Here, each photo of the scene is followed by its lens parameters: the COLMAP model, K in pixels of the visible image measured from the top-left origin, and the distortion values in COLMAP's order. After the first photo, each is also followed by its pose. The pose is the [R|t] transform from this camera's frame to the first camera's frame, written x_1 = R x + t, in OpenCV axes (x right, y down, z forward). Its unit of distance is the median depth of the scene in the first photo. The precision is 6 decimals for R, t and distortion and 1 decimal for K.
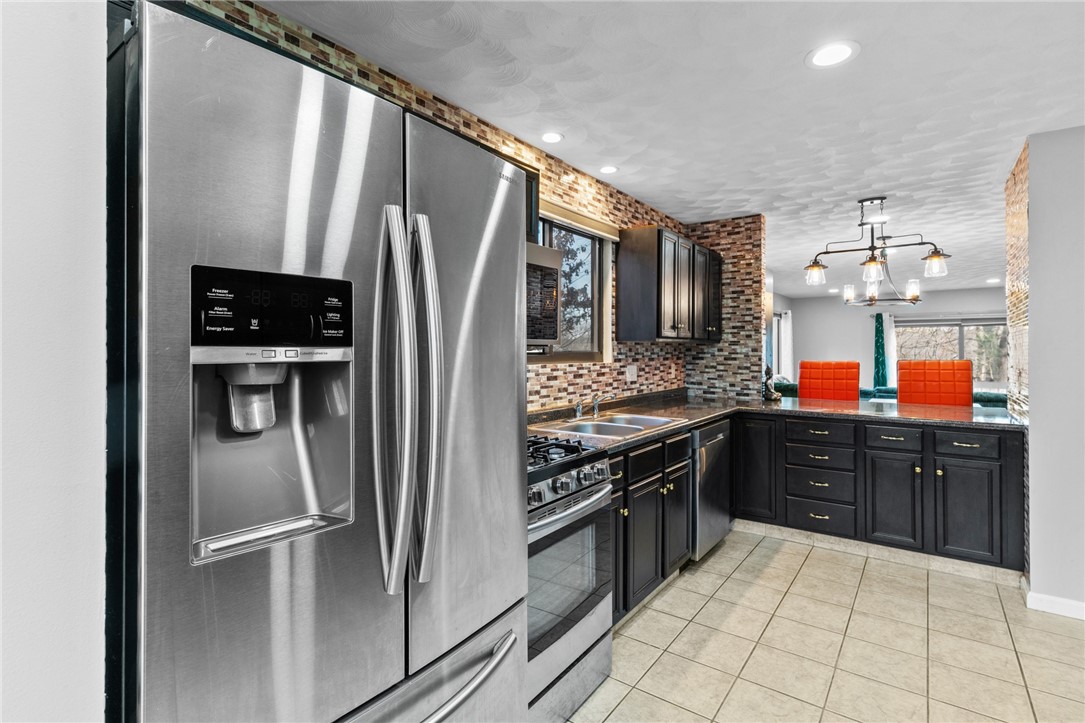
lens RADIAL K [[512.5, 0, 544.3], [0, 512.5, 350.6], [0, 0, 1]] dist [0.002766, -0.000071]
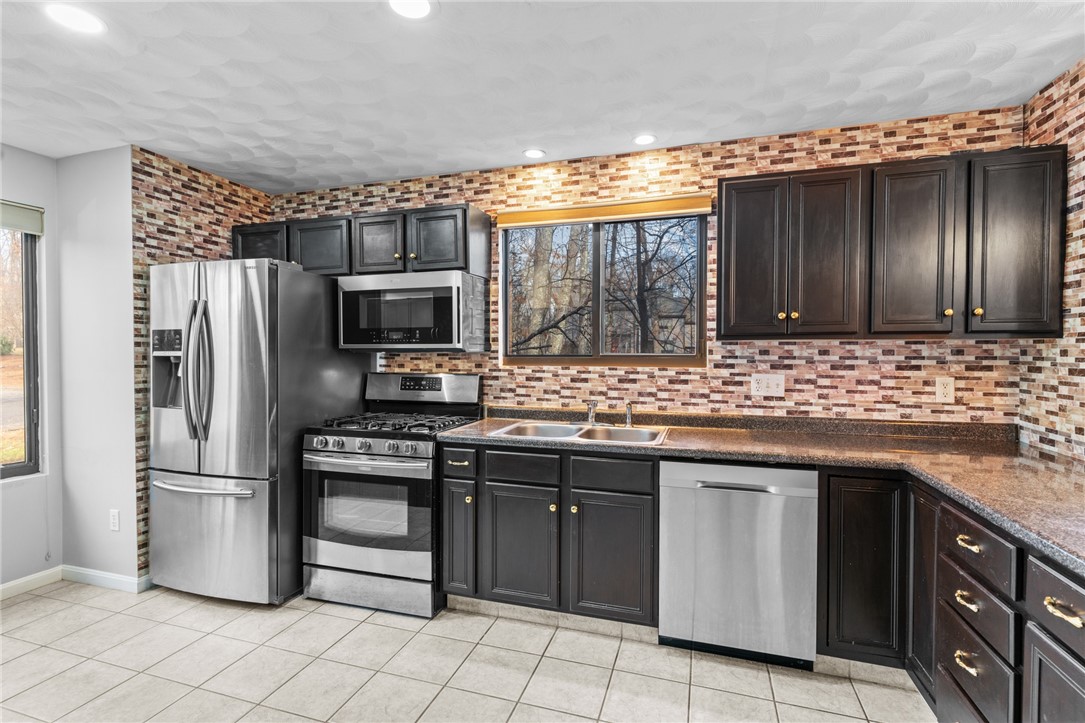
lens RADIAL K [[512.5, 0, 542.8], [0, 512.5, 364.3], [0, 0, 1]] dist [0.002766, -0.000071]
pose [[0.332263, 0.021989, -0.942930, 0.829544], [-0.000973, 0.999736, 0.022971, -0.000591], [0.943186, -0.006715, 0.332197, 0.525463]]
